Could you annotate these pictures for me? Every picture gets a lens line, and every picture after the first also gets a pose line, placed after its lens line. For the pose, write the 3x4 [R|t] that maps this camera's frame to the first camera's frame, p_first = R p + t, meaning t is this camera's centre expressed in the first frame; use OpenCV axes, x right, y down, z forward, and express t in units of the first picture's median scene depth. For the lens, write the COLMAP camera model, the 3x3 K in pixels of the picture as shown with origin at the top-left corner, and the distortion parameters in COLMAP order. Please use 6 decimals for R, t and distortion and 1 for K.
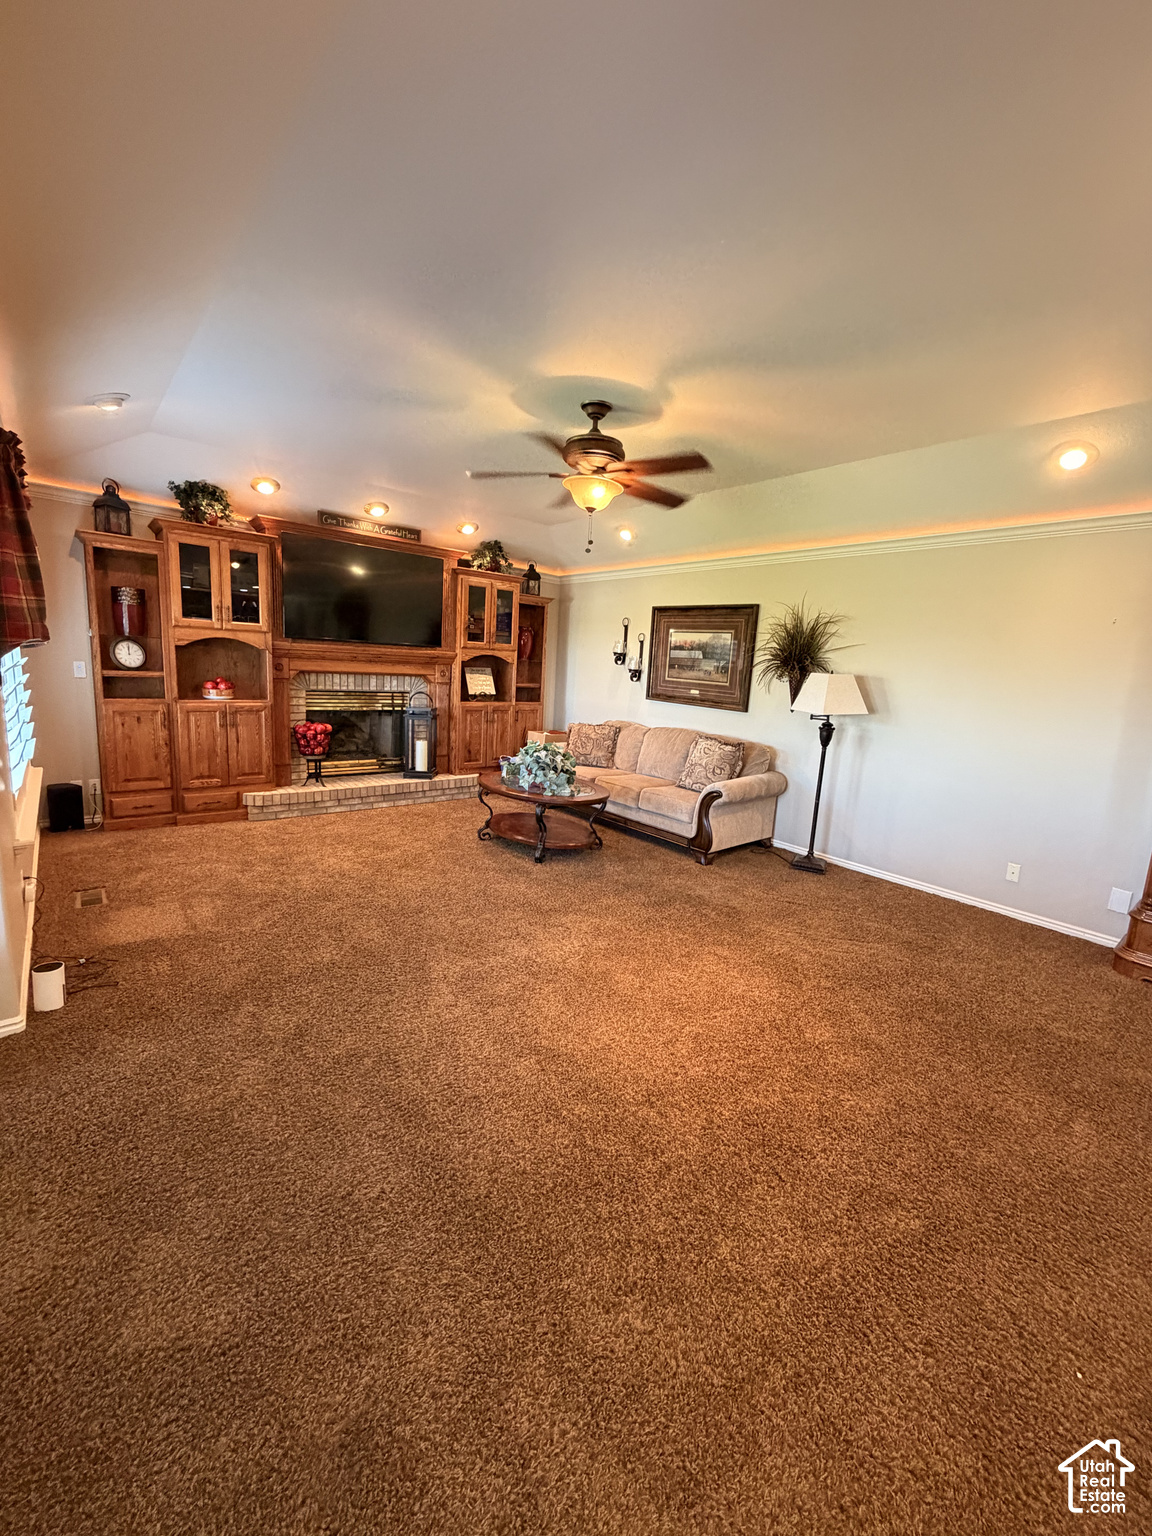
lens RADIAL K [[611.3, 0, 576.1], [0, 611.3, 767.4], [0, 0, 1]] dist [-0.001593, 0.000966]
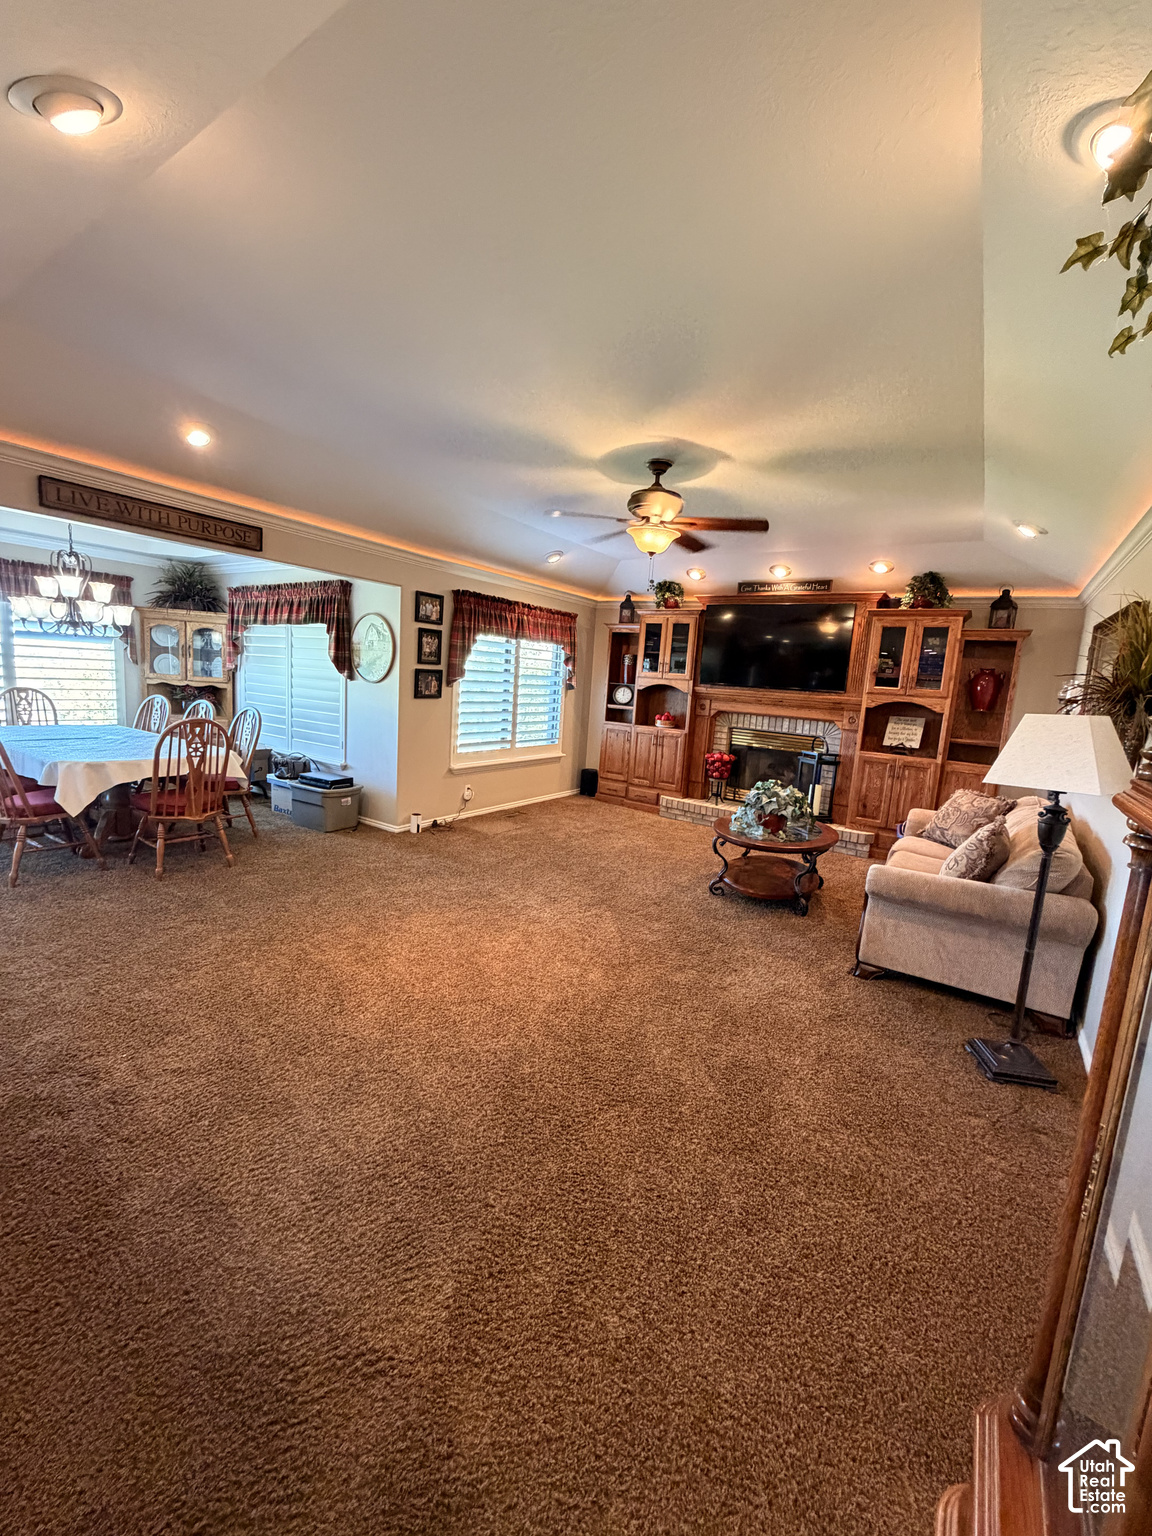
lens RADIAL K [[611.3, 0, 575.0], [0, 611.3, 765.7], [0, 0, 1]] dist [-0.001593, 0.000966]
pose [[0.276014, 0.098602, -0.956083, 0.677521], [-0.213688, 0.976124, 0.038978, -0.033268], [0.937099, 0.193545, 0.290494, 0.380634]]
